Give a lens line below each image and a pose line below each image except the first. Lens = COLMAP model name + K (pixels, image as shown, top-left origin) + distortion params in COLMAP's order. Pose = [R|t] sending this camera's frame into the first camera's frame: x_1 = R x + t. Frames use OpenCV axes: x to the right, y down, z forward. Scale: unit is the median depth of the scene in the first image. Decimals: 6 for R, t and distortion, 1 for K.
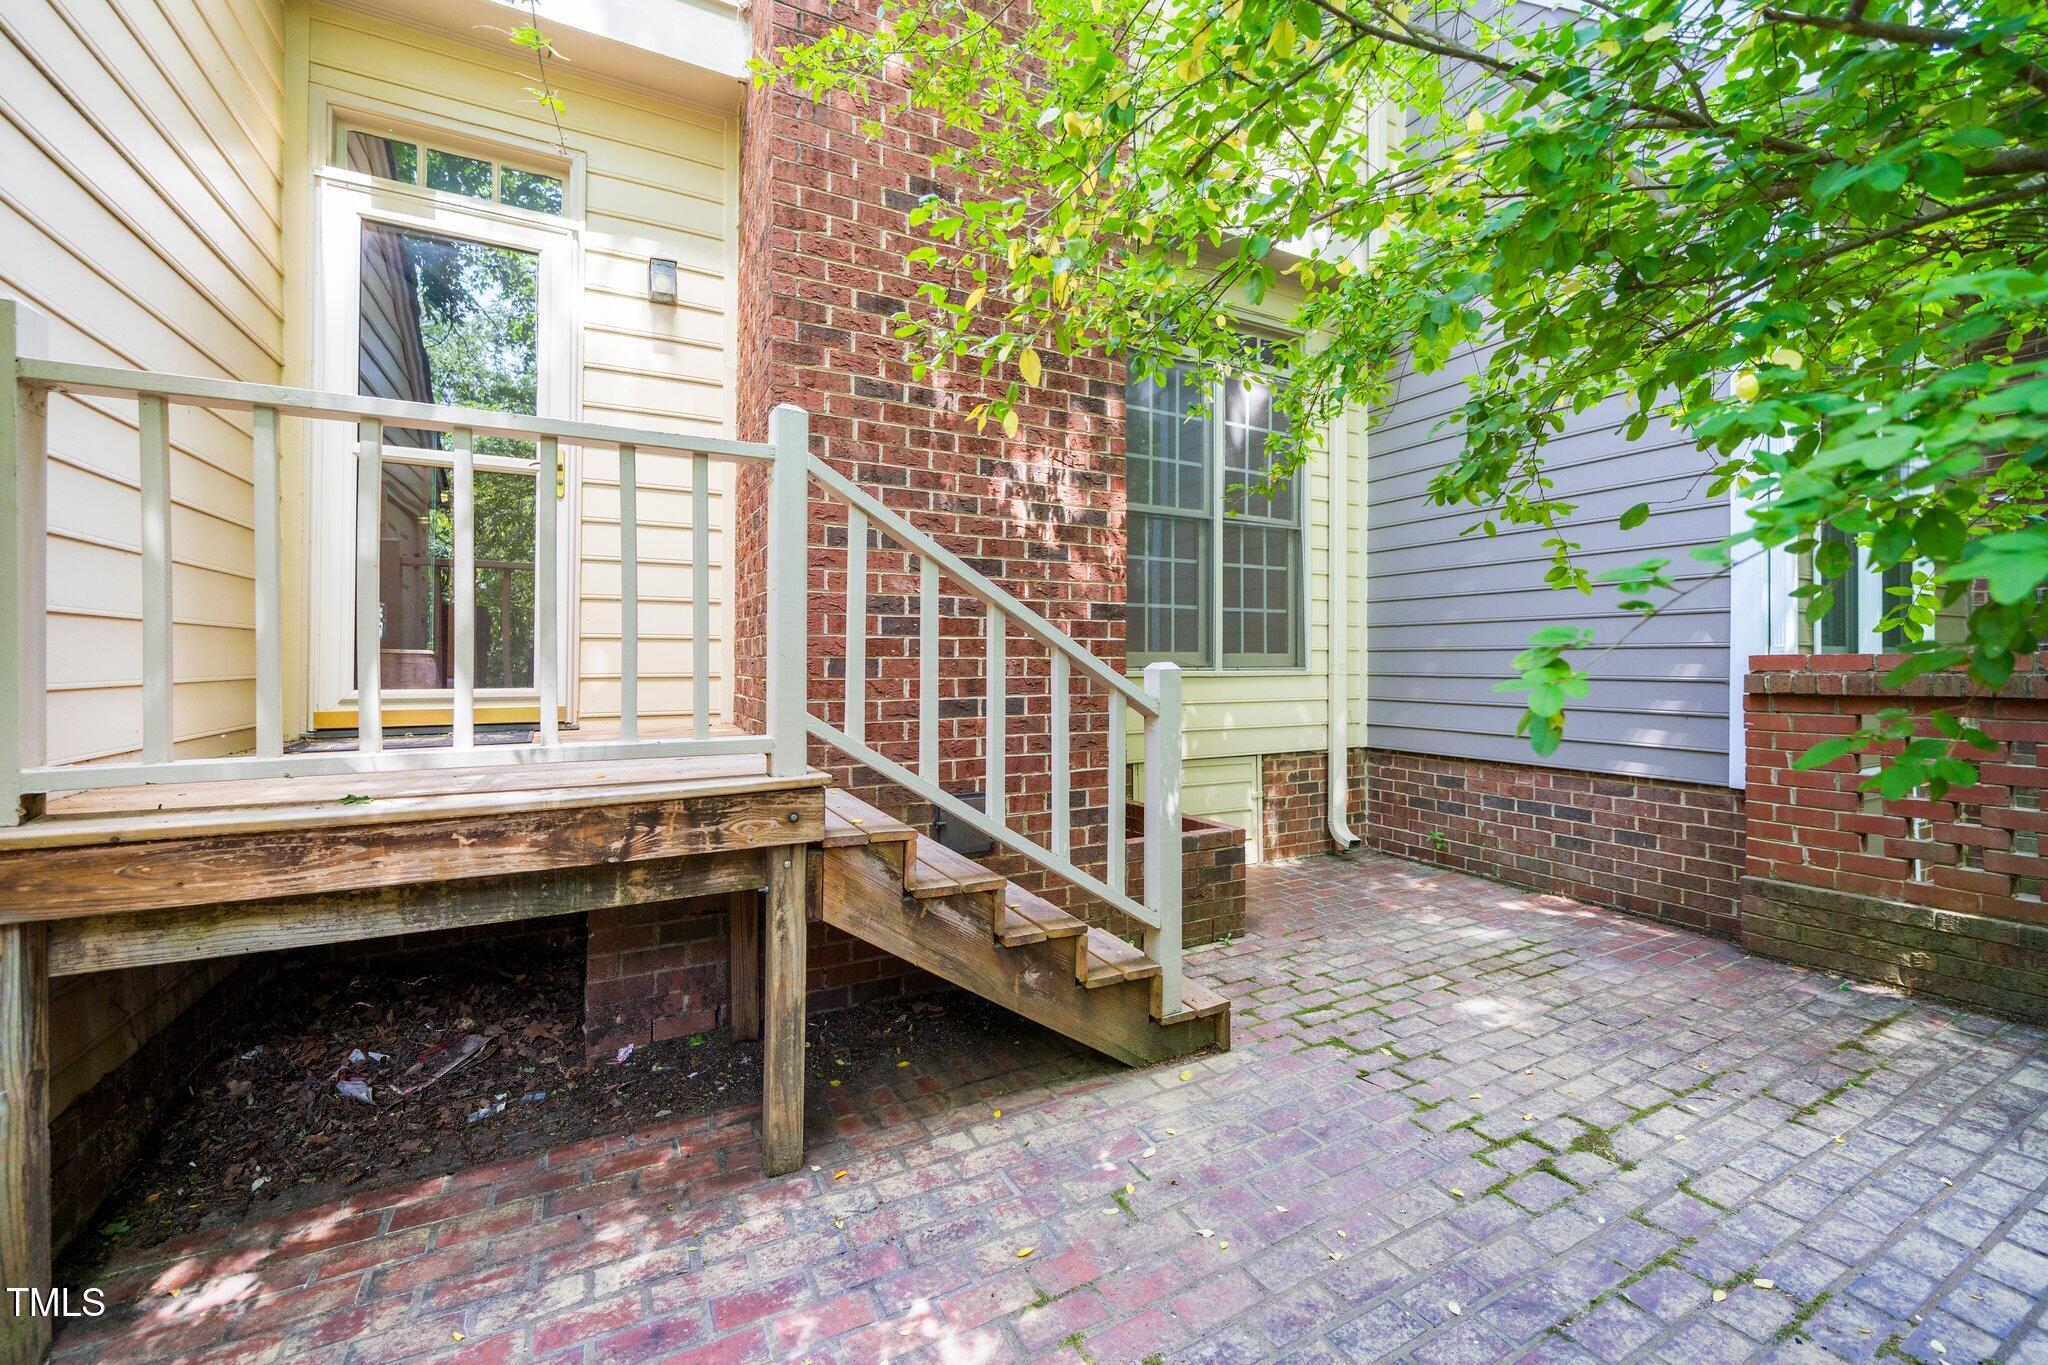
lens RADIAL K [[833.9, 0, 1022.2], [0, 833.9, 650.0], [0, 0, 1]] dist [-0.001420, -0.000317]
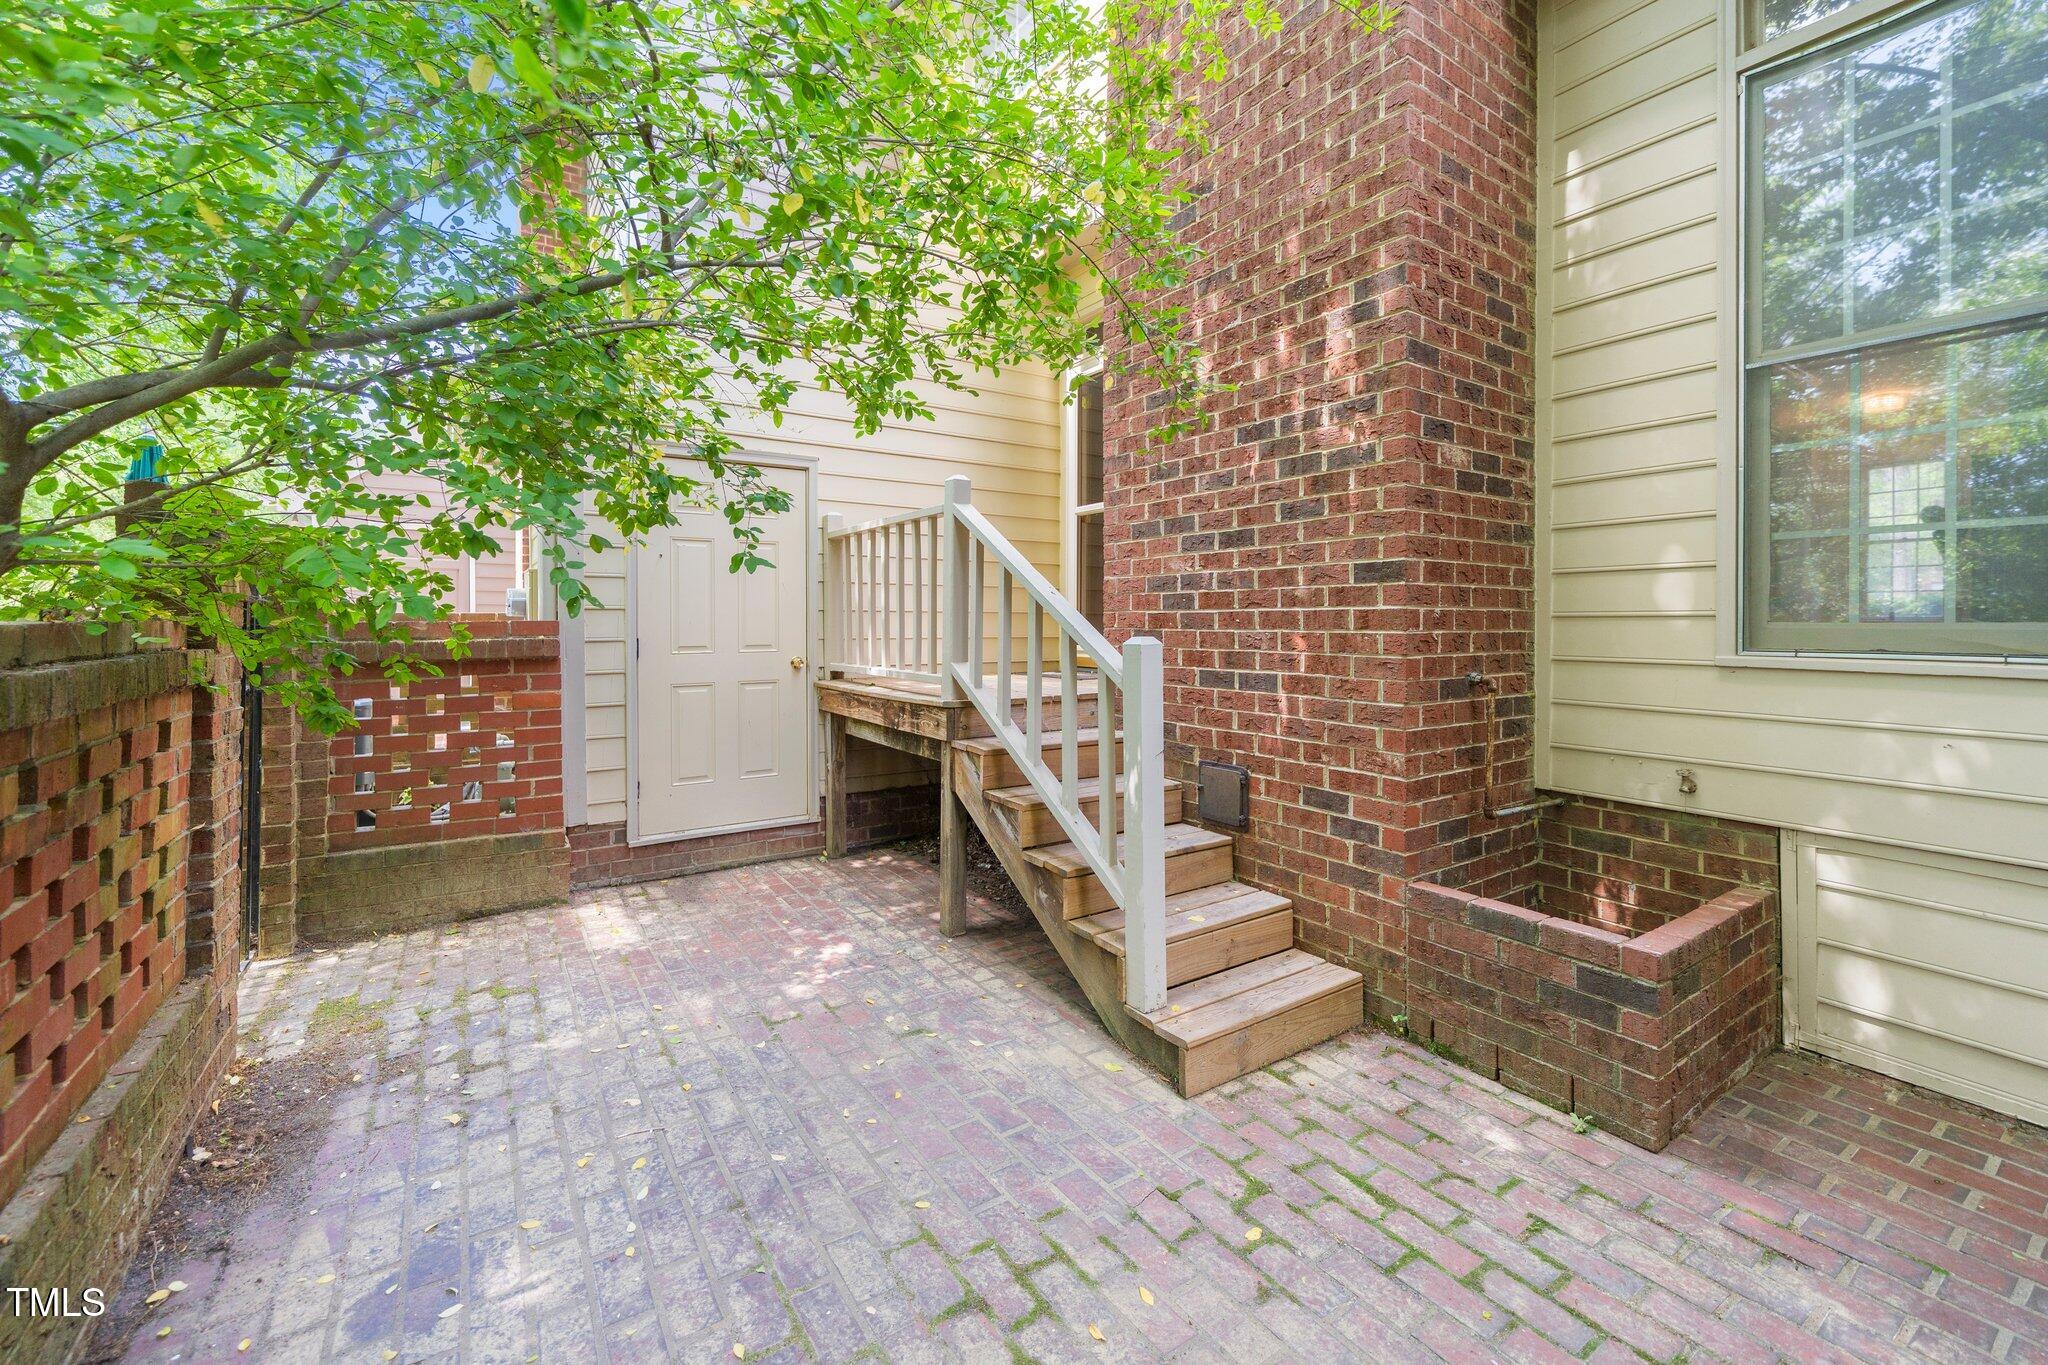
lens RADIAL K [[833.6, 0, 982.0], [0, 833.6, 627.3], [0, 0, 1]] dist [-0.001759, -0.000179]
pose [[0.062635, 0.004331, -0.998027, 1.240217], [0.006995, 0.999964, 0.004779, -0.001973], [0.998012, -0.007281, 0.062602, 0.861153]]
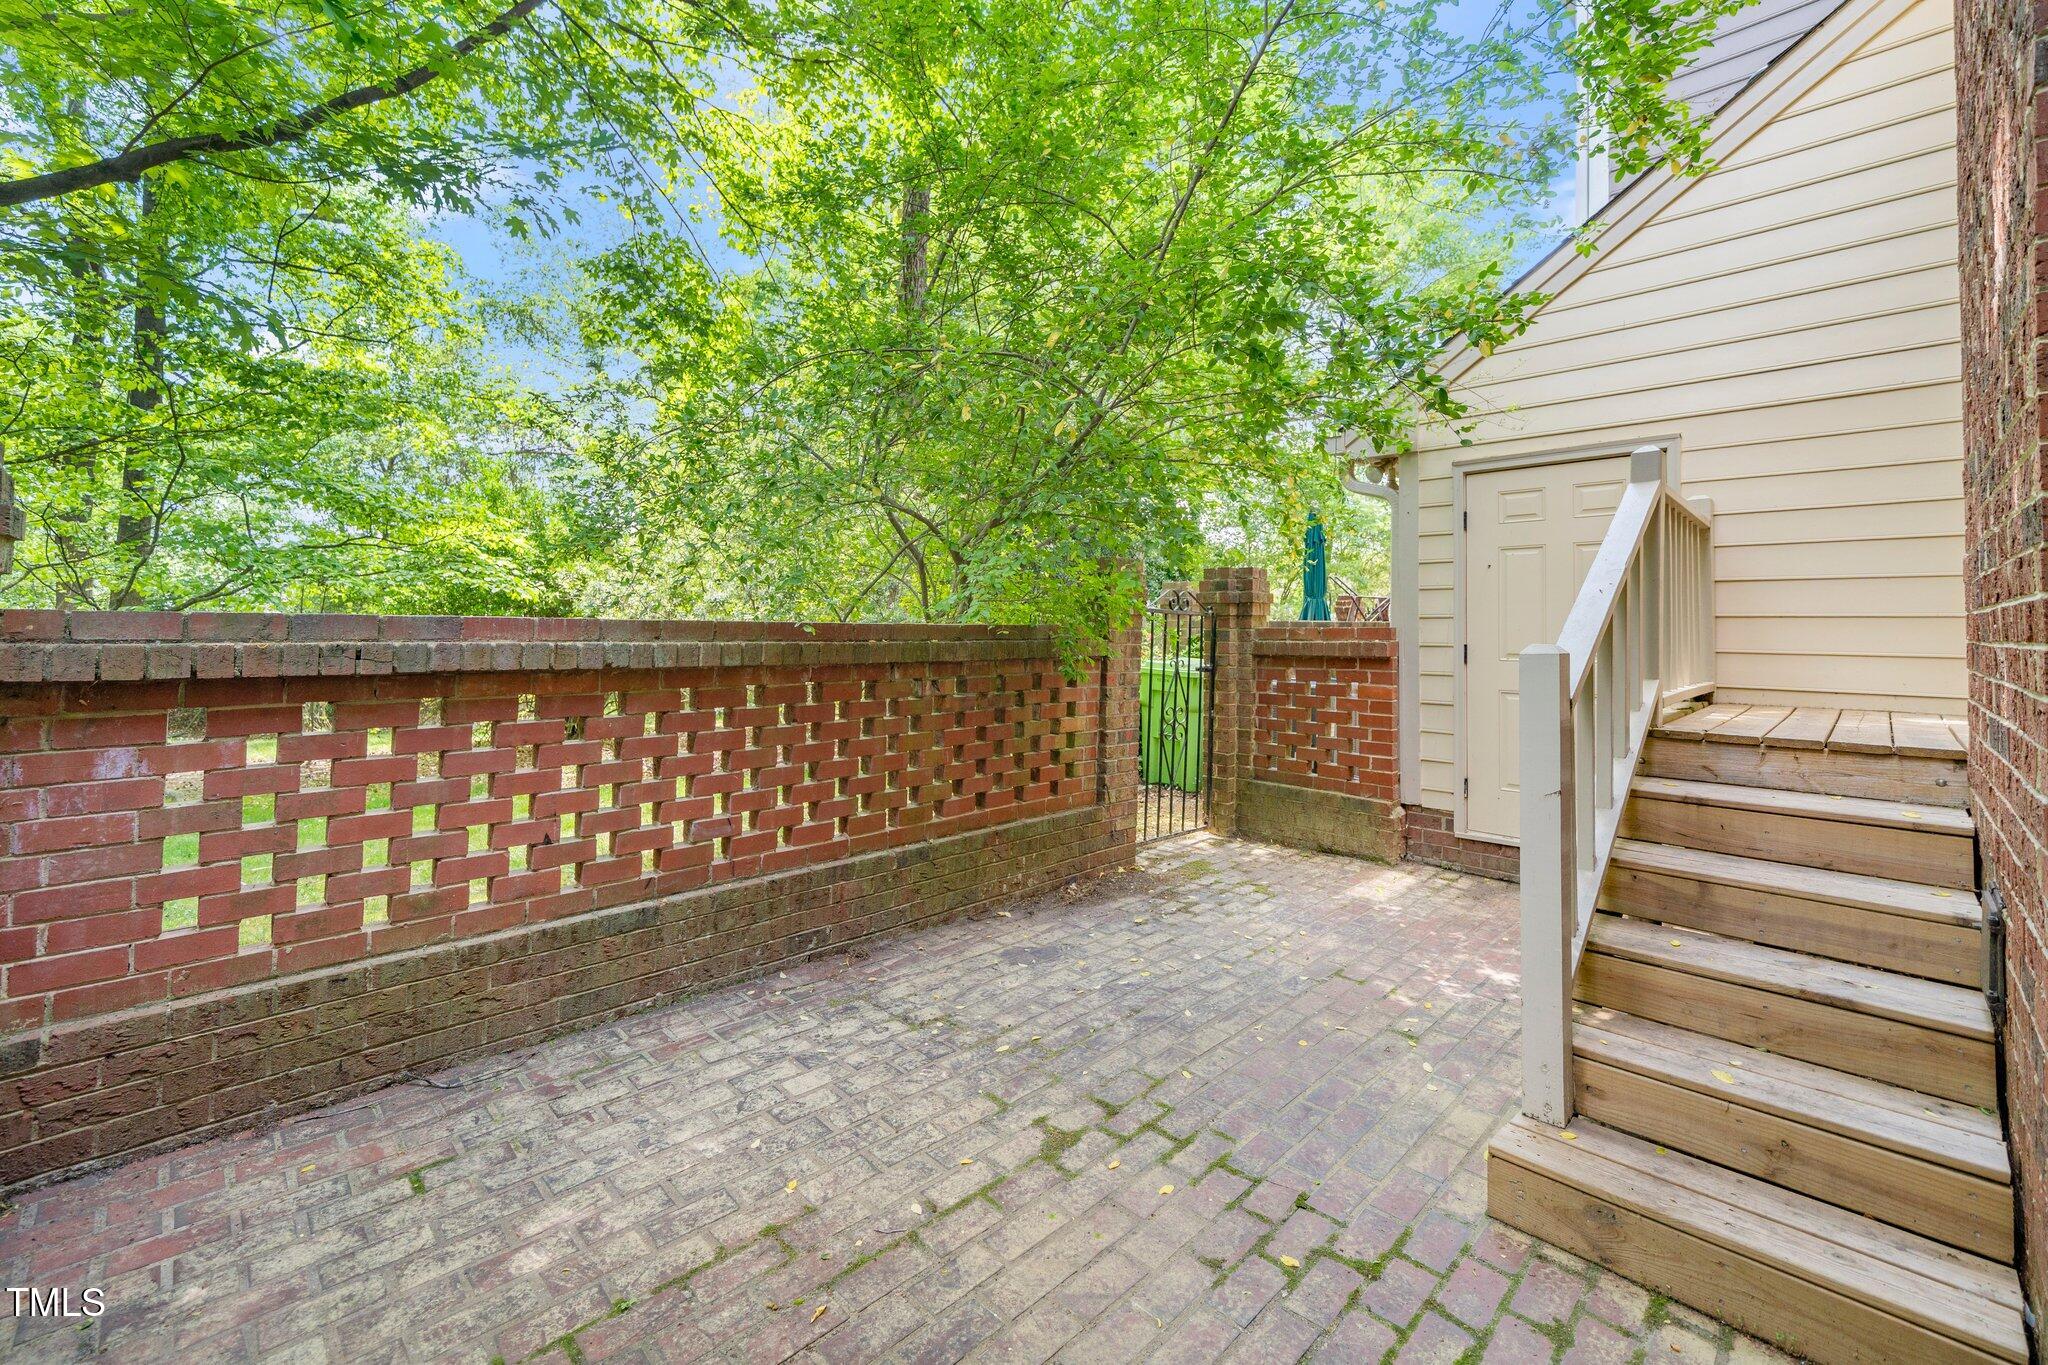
lens RADIAL K [[833.9, 0, 1022.2], [0, 833.9, 650.0], [0, 0, 1]] dist [-0.001420, -0.000317]
pose [[-0.957825, -0.001735, -0.287348, 0.937596], [-0.007919, 0.999761, 0.020358, 0.007196], [0.287244, 0.021774, -0.957610, 1.770254]]
